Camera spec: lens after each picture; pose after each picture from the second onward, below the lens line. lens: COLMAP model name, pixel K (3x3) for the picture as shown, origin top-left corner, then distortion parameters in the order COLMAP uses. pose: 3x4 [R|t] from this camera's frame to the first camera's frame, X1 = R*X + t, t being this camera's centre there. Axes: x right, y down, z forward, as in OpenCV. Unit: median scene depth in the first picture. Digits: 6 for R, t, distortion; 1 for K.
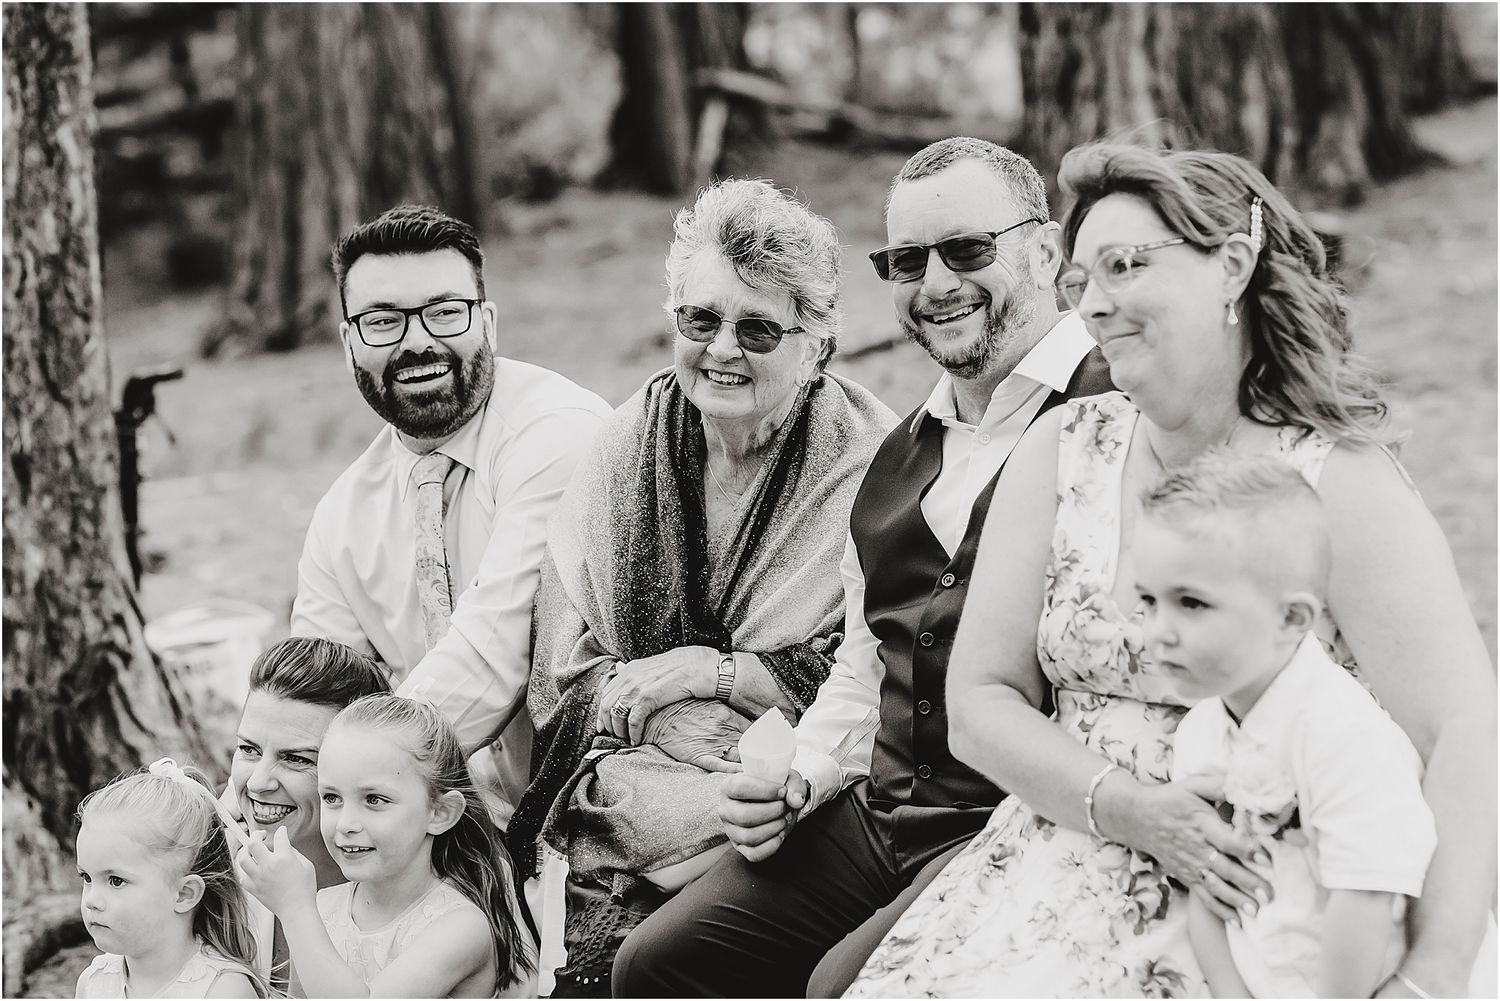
lens RADIAL K [[3406.9, 0, 749.5], [0, 3406.9, 500.1], [0, 0, 1]] dist [0.015817, -2.293714]
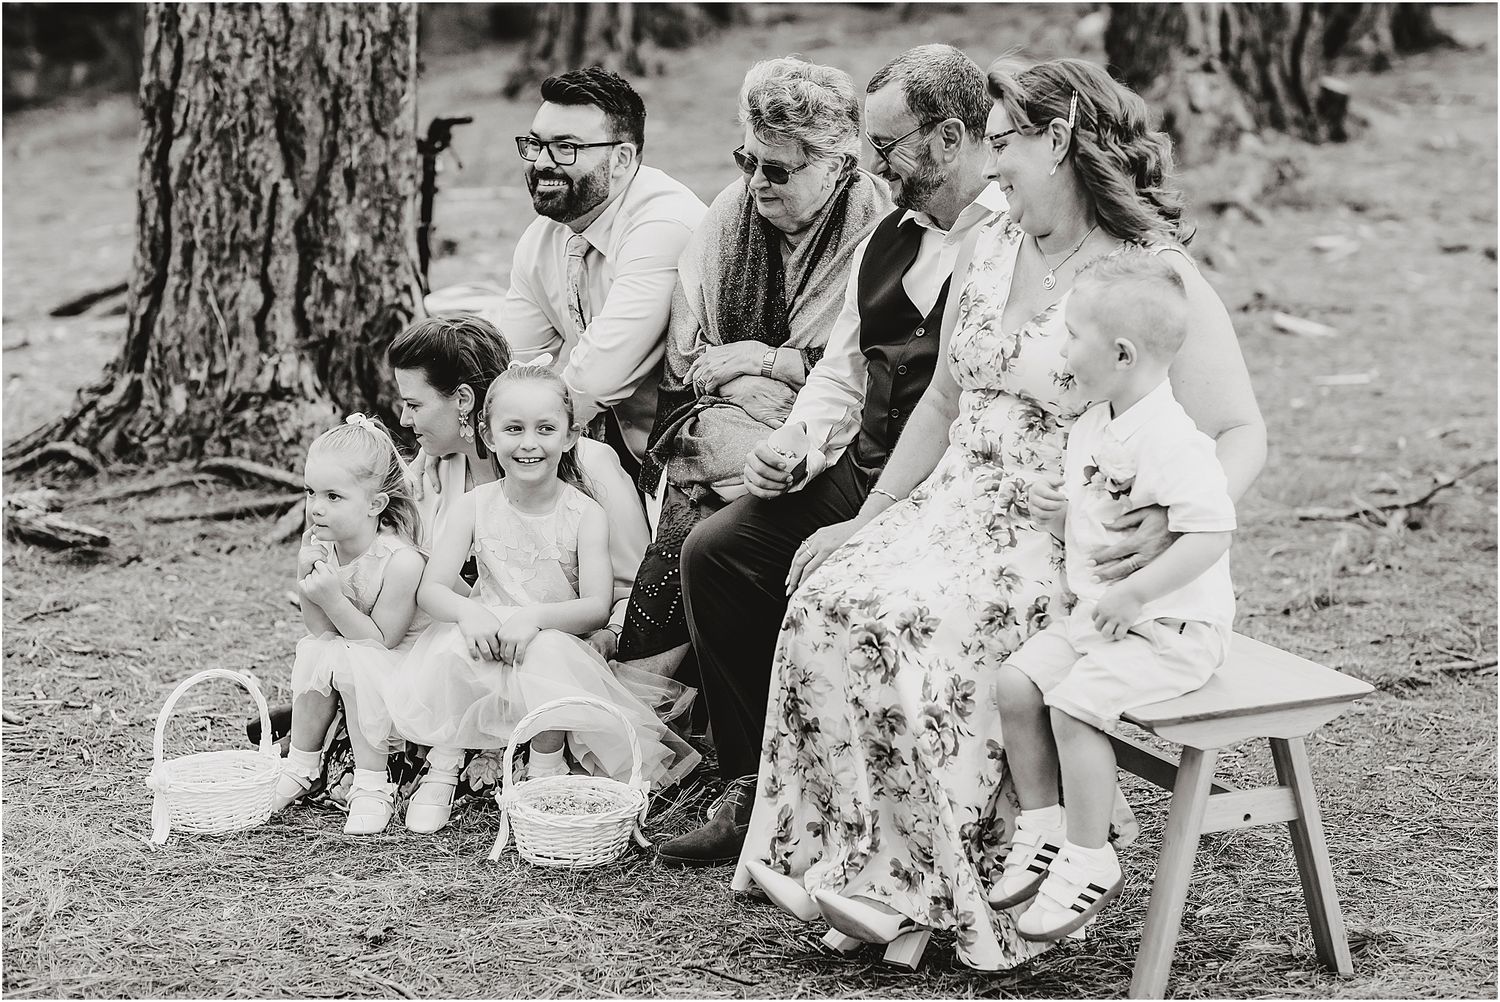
lens RADIAL K [[3406.9, 0, 749.5], [0, 3406.9, 500.6], [0, 0, 1]] dist [0.015817, -2.293714]
pose [[0.989269, 0.108147, -0.098237, 0.111667], [-0.099660, 0.991163, 0.087548, -0.017166], [0.106837, -0.076818, 0.991305, -0.432175]]
